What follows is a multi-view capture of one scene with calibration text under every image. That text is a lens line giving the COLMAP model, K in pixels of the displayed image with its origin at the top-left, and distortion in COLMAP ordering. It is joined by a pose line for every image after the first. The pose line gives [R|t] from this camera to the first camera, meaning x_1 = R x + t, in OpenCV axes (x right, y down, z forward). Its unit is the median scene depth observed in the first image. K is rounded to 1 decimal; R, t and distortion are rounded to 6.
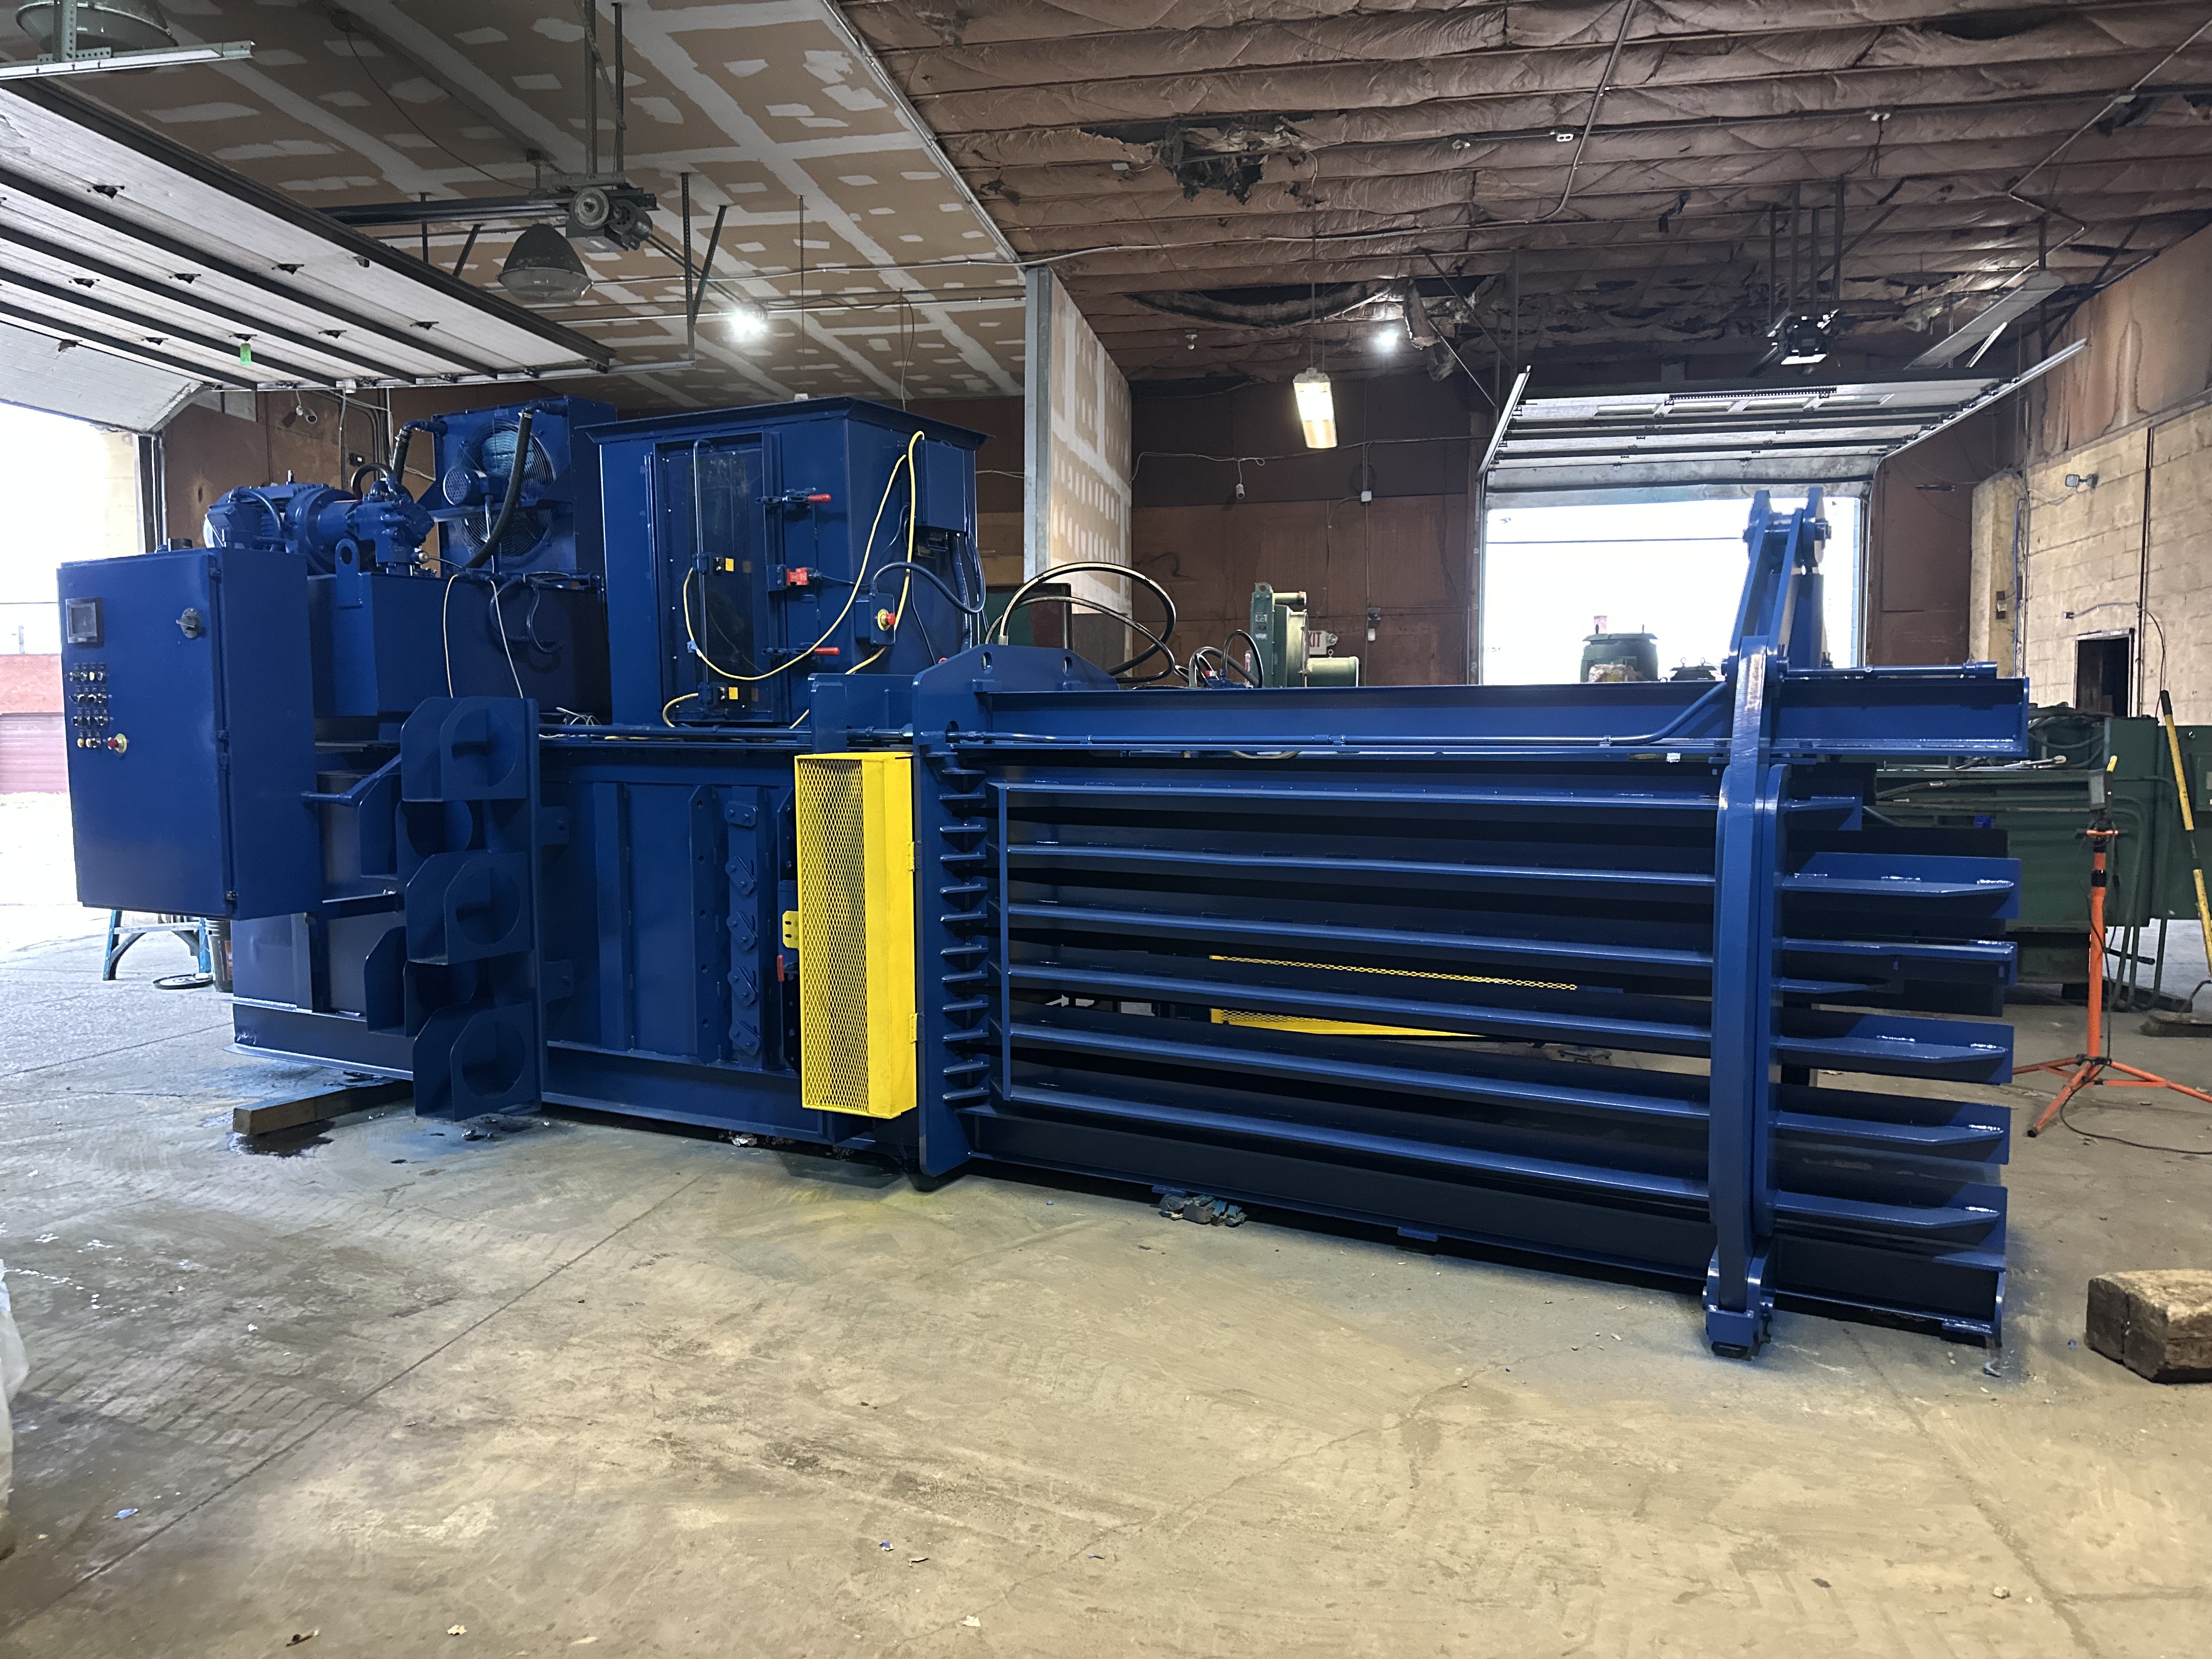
lens RADIAL K [[1529.8, 0, 1106.0], [0, 1529.8, 829.5], [0, 0, 1]] dist [0.059349, -0.067818]
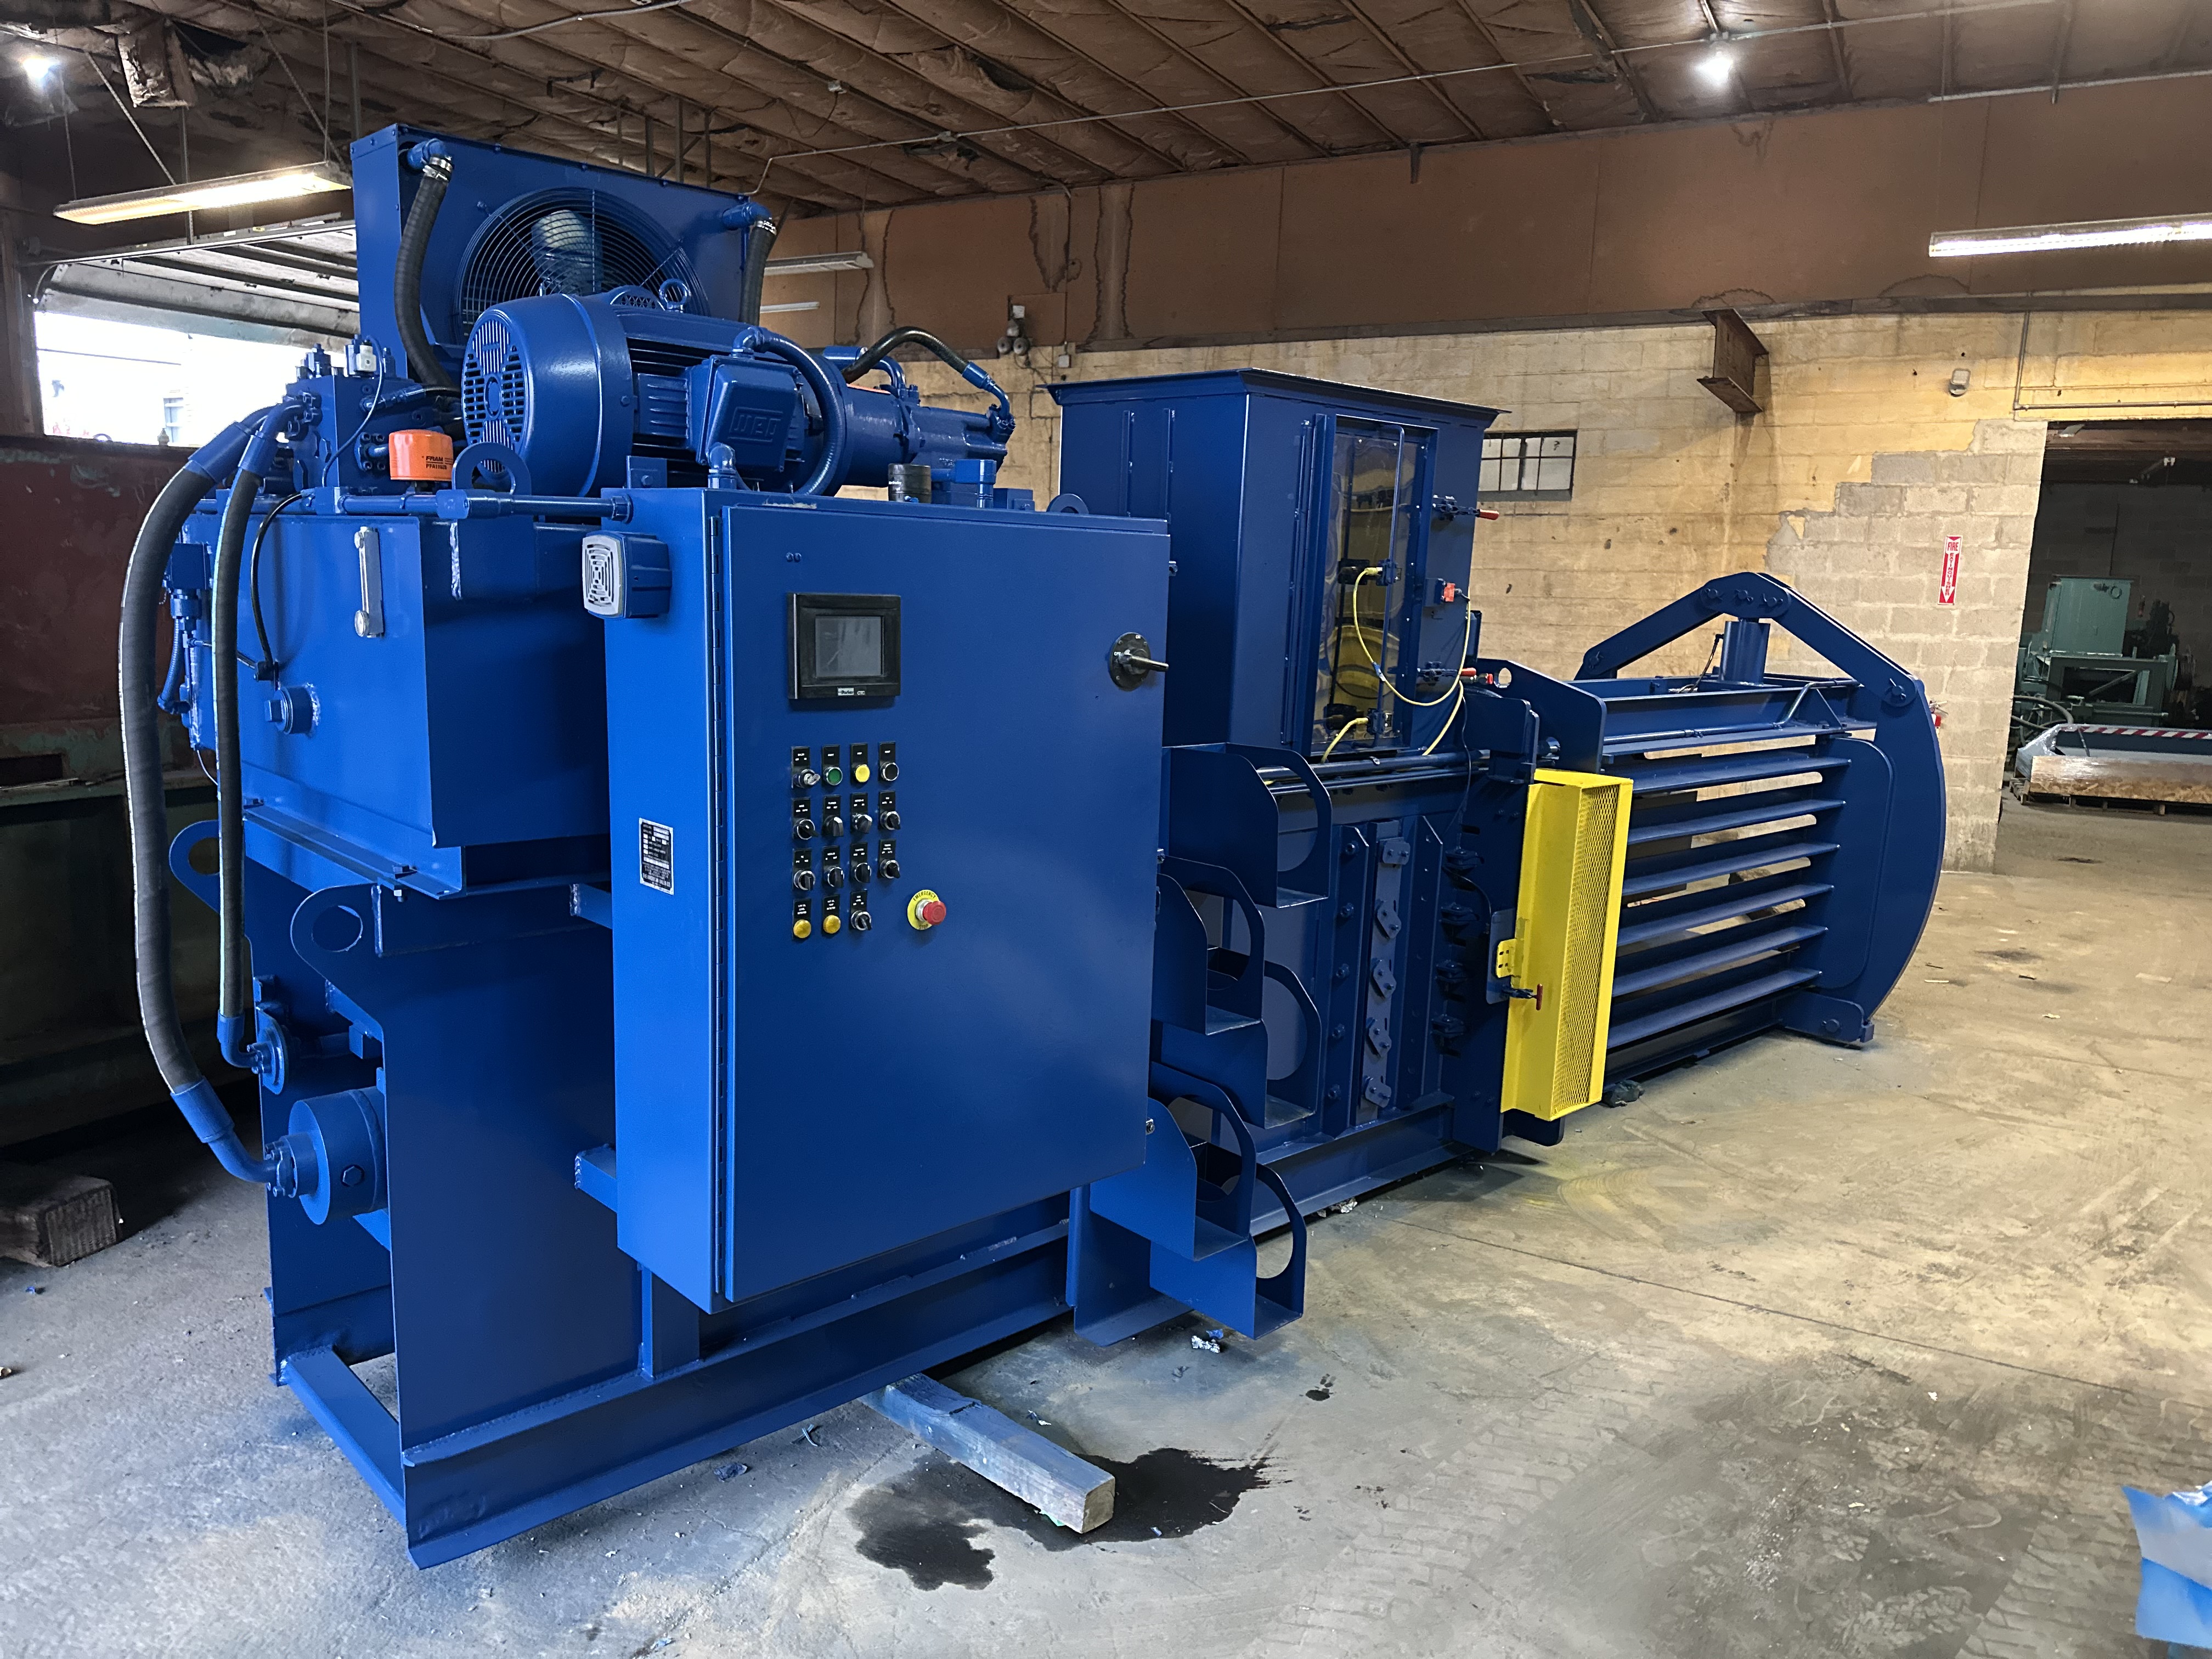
lens RADIAL K [[1555.9, 0, 1094.1], [0, 1555.9, 877.4], [0, 0, 1]] dist [0.009119, -0.003819]
pose [[0.318688, -0.166959, 0.933039, -1.427774], [0.032643, 0.985714, 0.165235, -0.187396], [-0.947297, -0.022201, 0.319585, 1.102905]]
